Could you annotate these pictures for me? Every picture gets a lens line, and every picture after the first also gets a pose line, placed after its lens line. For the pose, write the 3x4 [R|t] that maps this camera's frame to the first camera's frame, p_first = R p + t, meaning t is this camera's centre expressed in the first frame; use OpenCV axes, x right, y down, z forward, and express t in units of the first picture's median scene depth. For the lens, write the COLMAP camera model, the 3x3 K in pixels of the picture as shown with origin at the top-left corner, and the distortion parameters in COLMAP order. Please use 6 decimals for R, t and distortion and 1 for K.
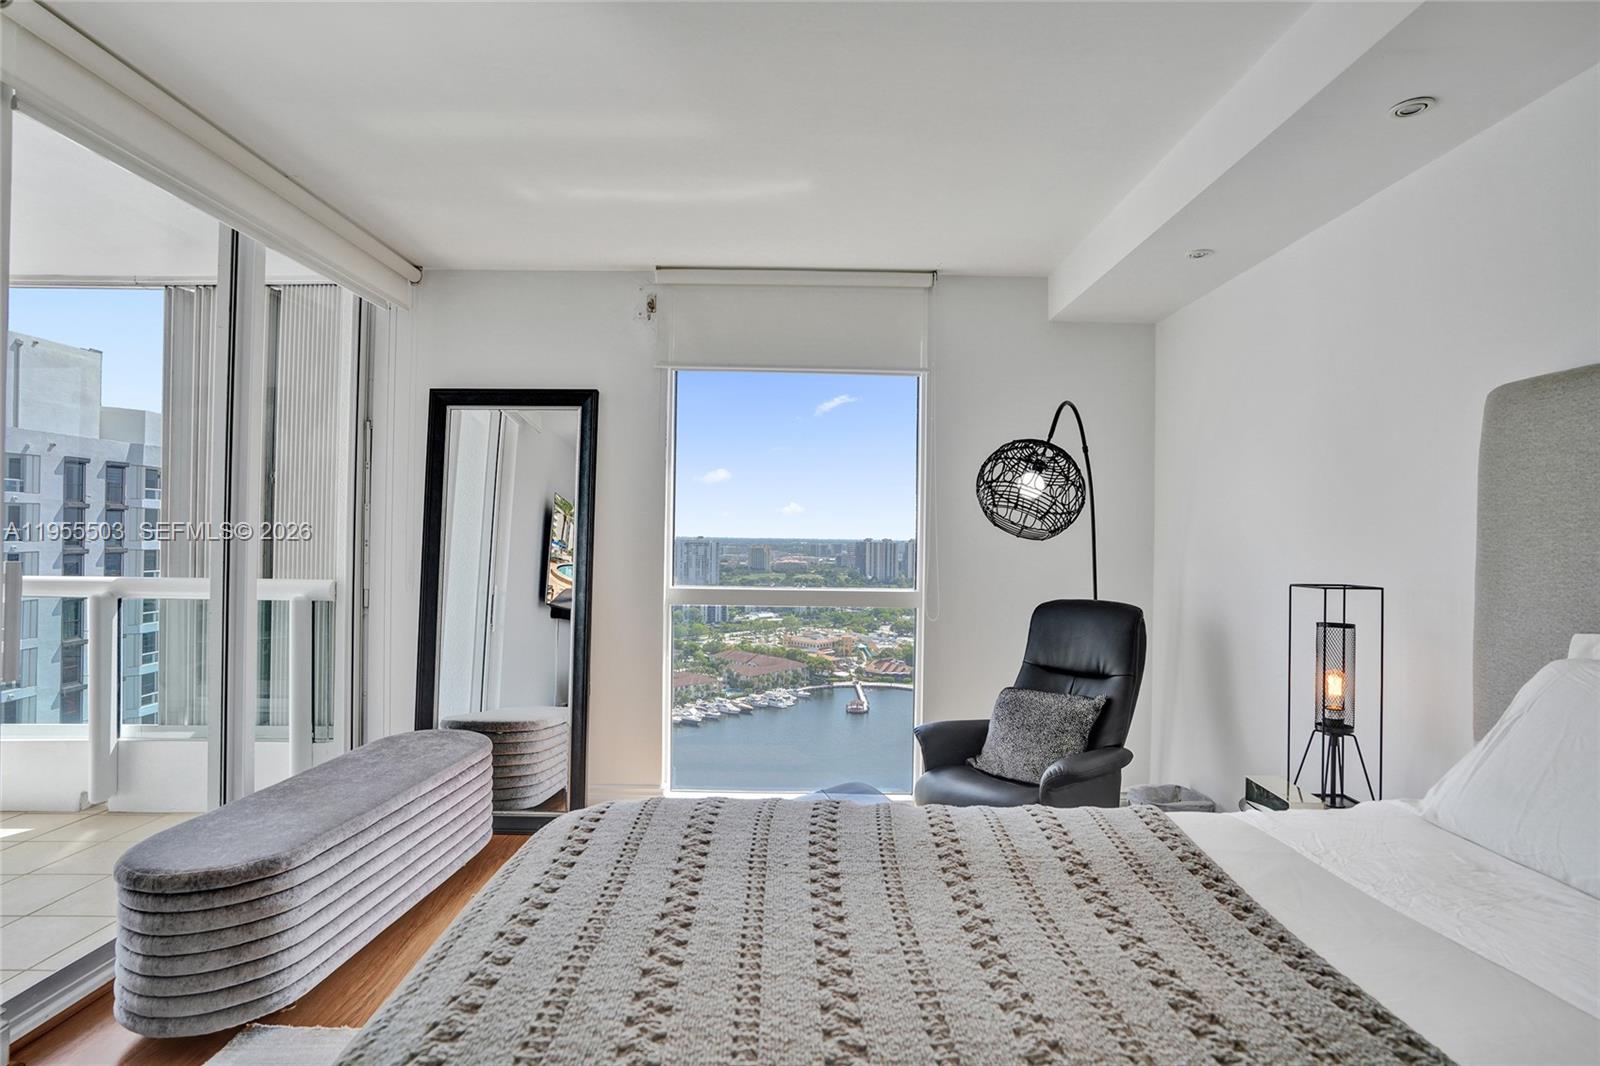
lens RADIAL K [[814.0, 0, 797.0], [0, 814.0, 537.9], [0, 0, 1]] dist [-0.036429, 0.010512]
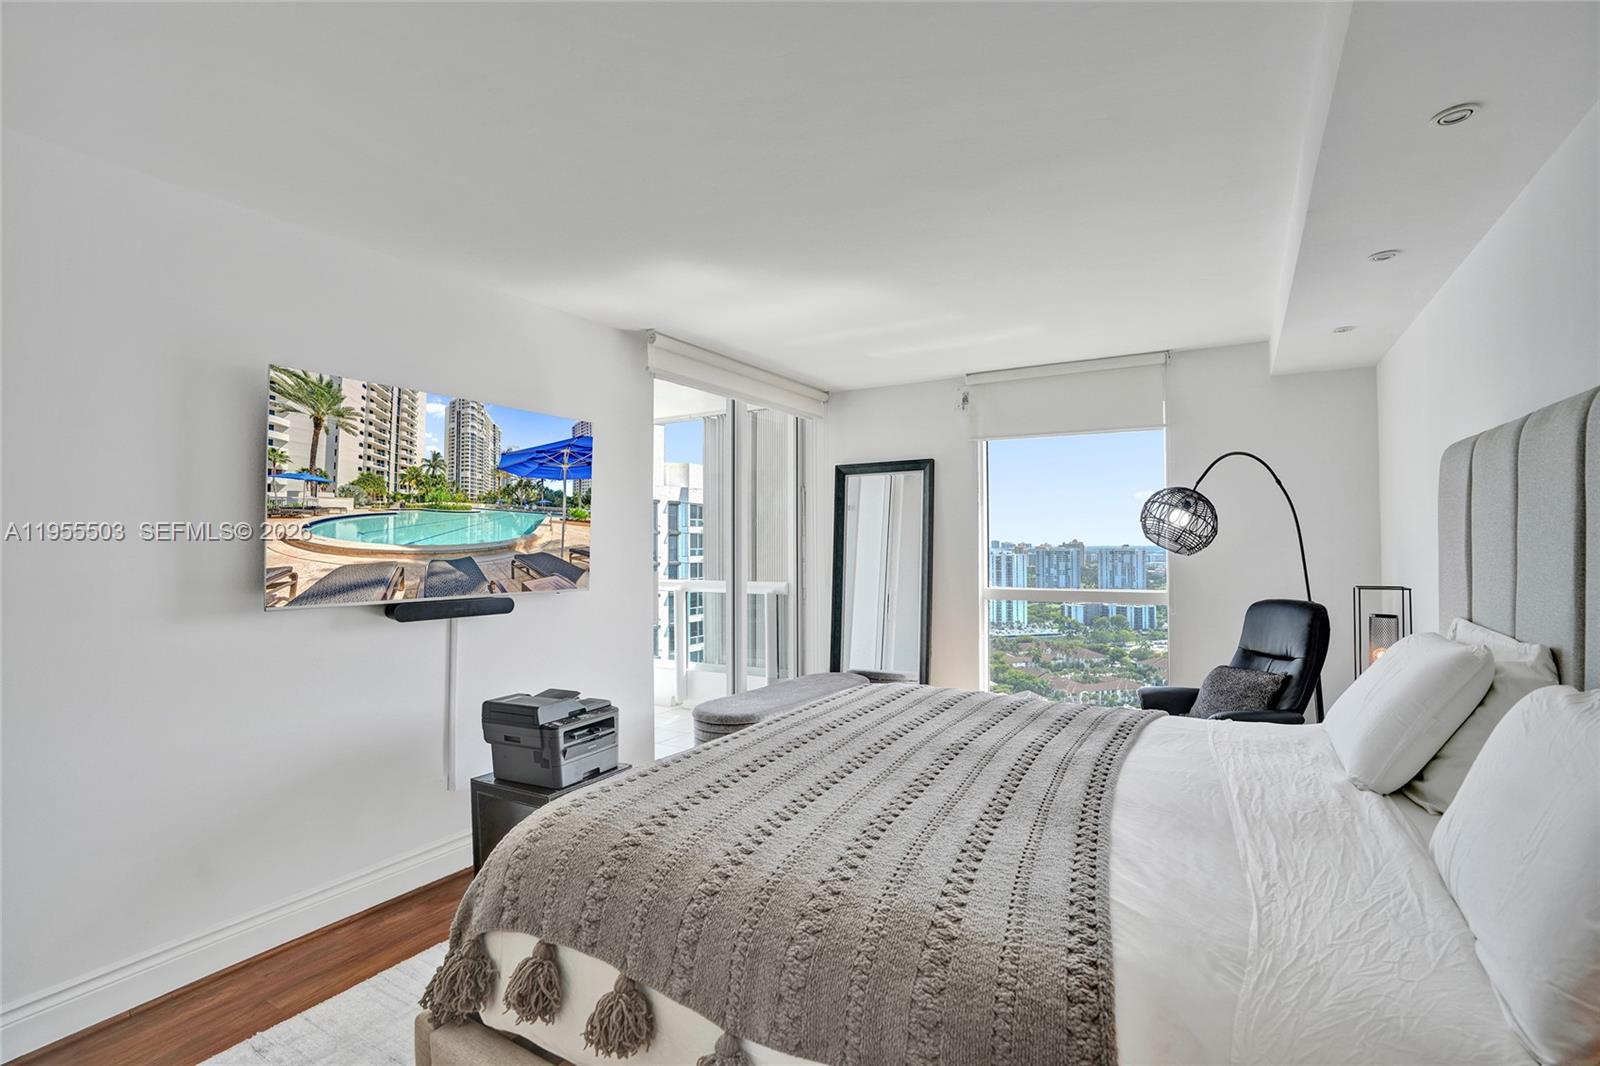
lens RADIAL K [[802.3, 0, 799.8], [0, 802.3, 547.4], [0, 0, 1]] dist [-0.000849, -0.000135]
pose [[0.852963, -0.019038, -0.521623, 0.065716], [0.019415, 0.999800, -0.004744, -0.002580], [0.521610, -0.006081, 0.853163, -0.085232]]
